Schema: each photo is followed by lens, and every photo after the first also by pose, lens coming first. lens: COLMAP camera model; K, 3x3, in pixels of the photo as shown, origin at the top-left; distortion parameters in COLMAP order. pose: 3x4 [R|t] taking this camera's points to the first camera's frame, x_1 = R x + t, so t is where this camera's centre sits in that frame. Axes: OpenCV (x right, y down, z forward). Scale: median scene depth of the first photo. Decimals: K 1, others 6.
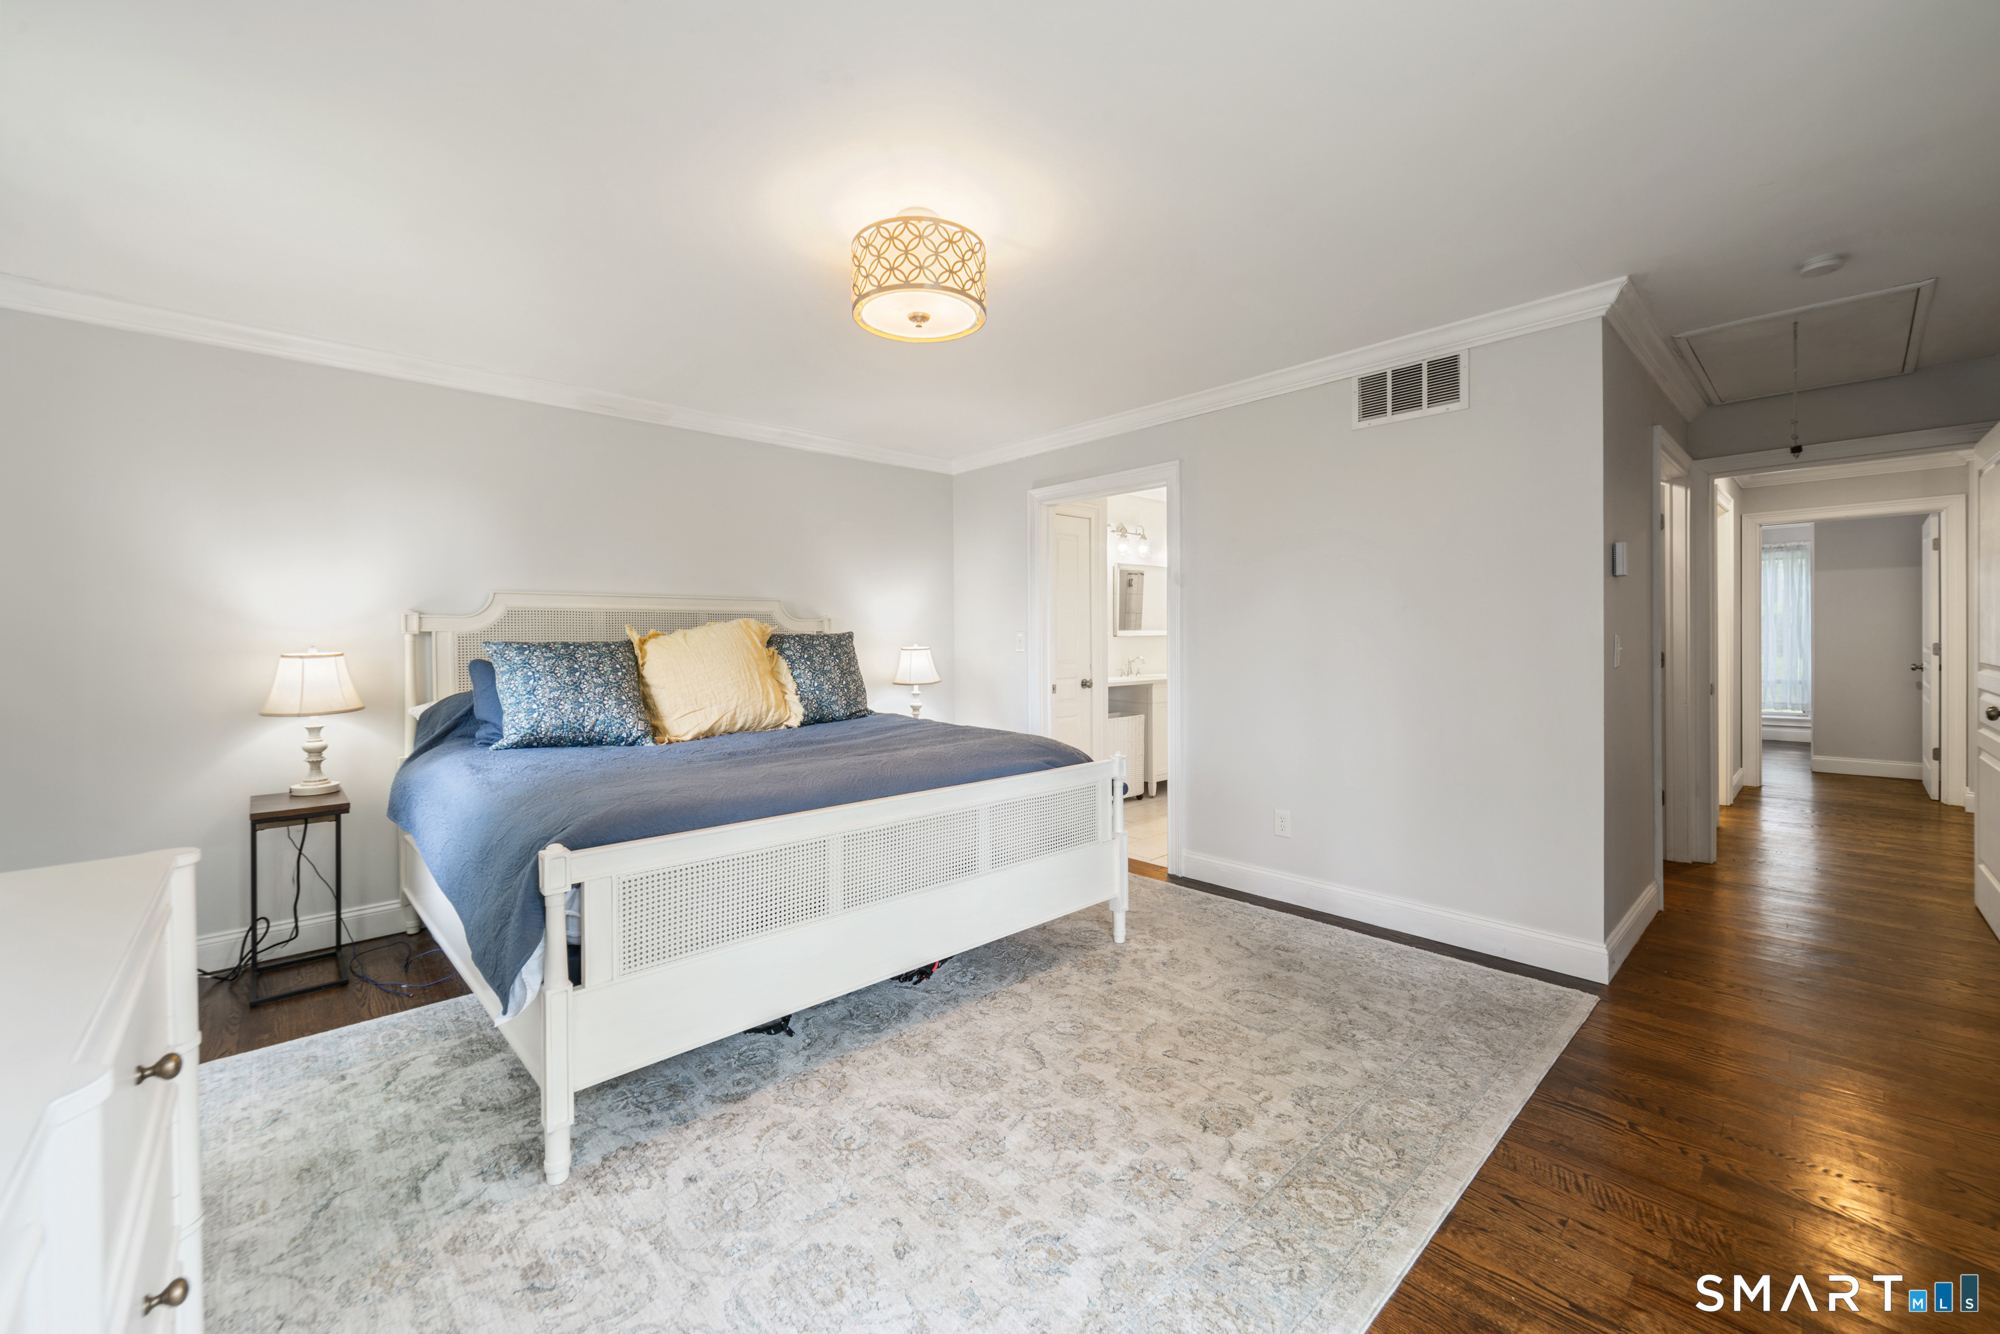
lens RADIAL K [[794.5, 0, 988.6], [0, 794.5, 648.6], [0, 0, 1]] dist [0.000755, 0.000442]
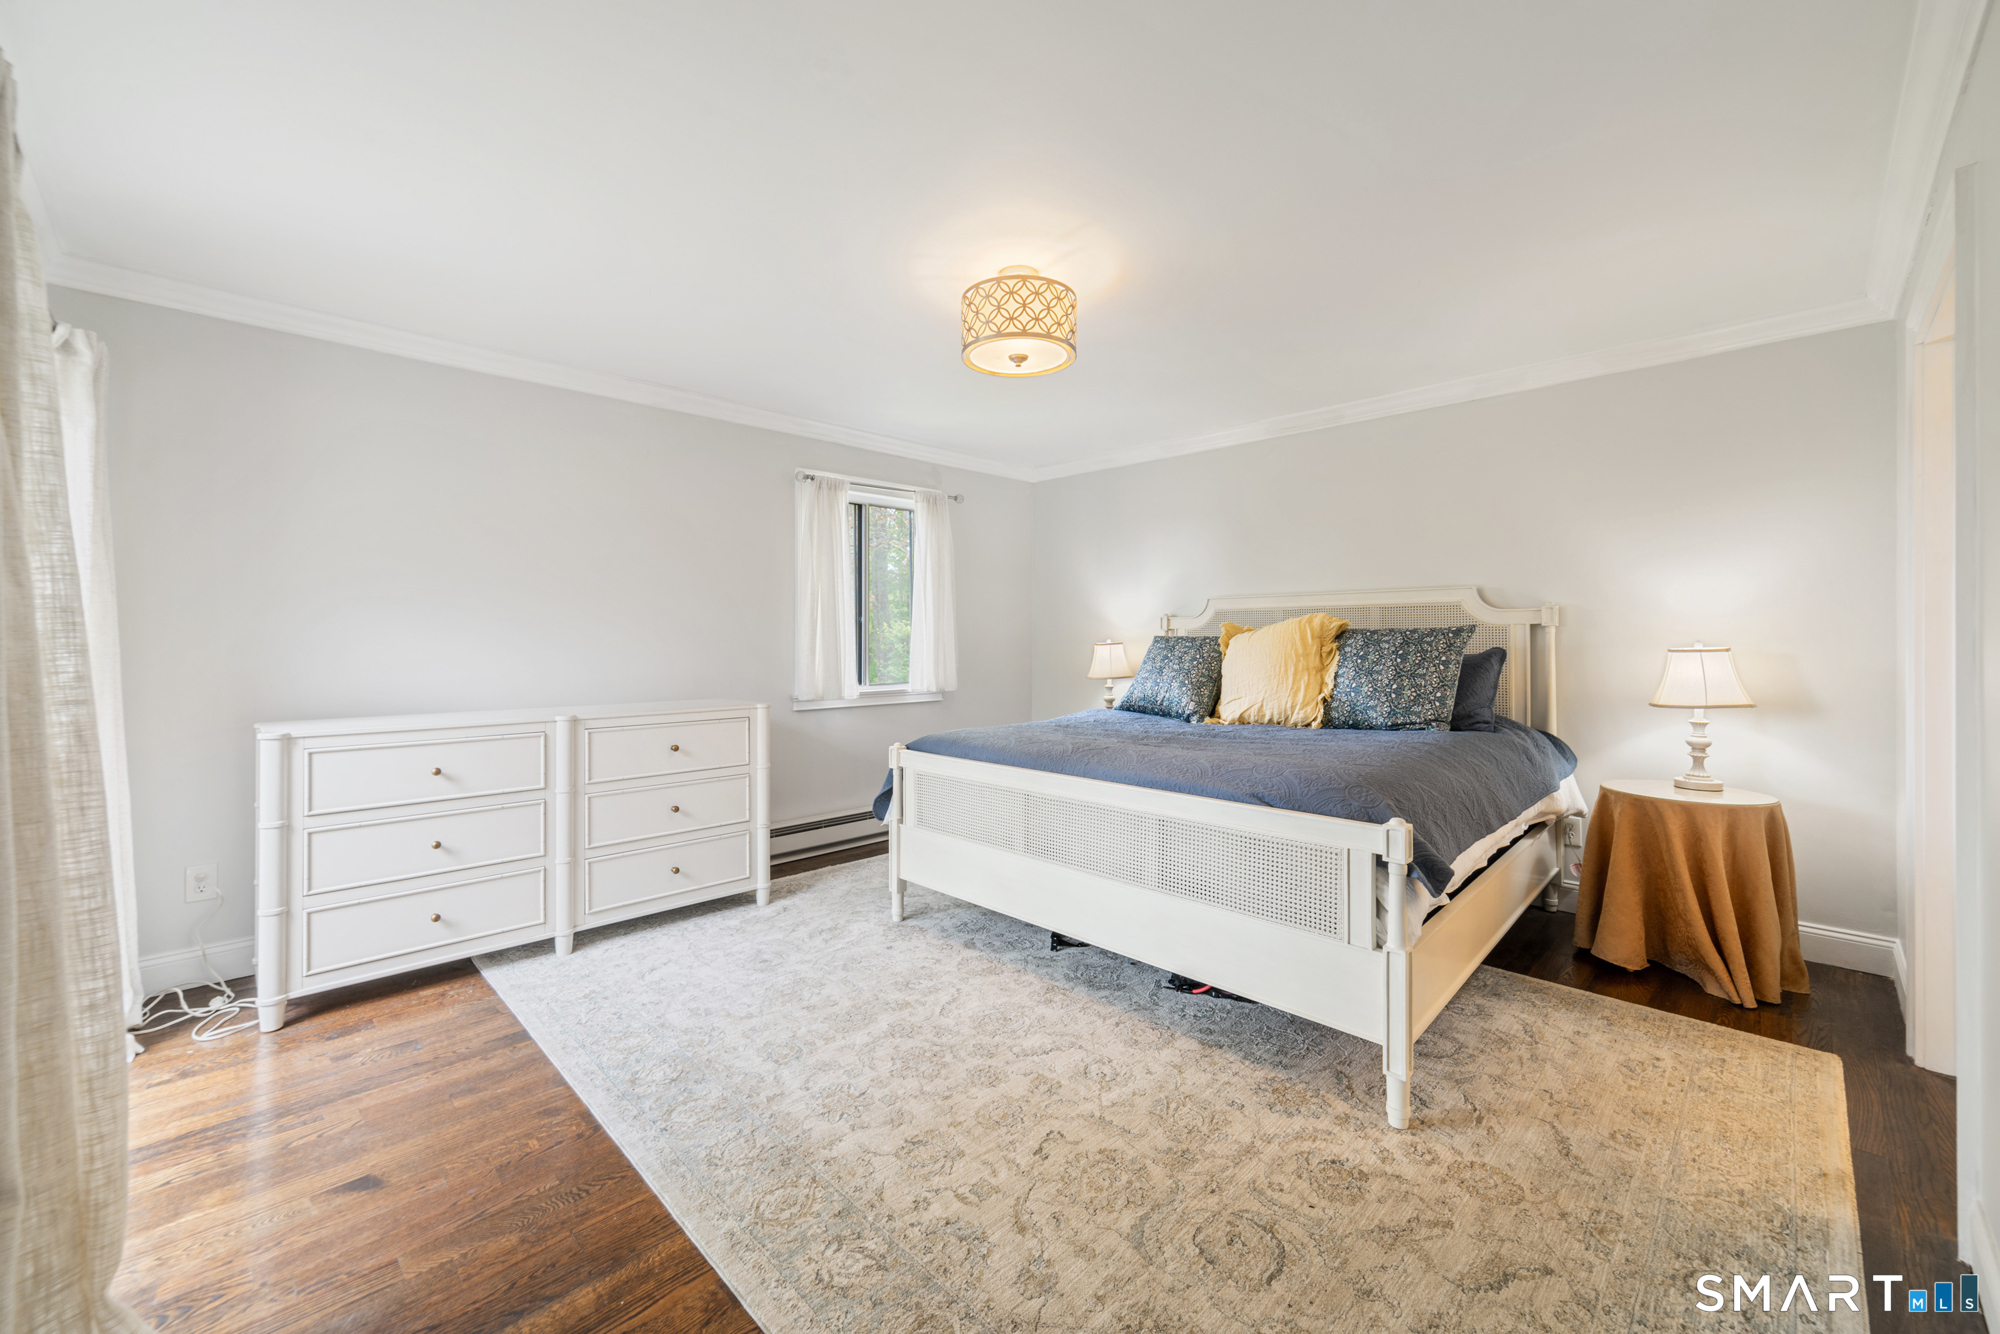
lens RADIAL K [[794.5, 0, 988.6], [0, 794.5, 648.6], [0, 0, 1]] dist [0.000755, 0.000442]
pose [[0.025961, 0.019372, -0.999475, 0.991138], [-0.010140, 0.999766, 0.019114, -0.012988], [0.999612, 0.009638, 0.026151, 0.856848]]
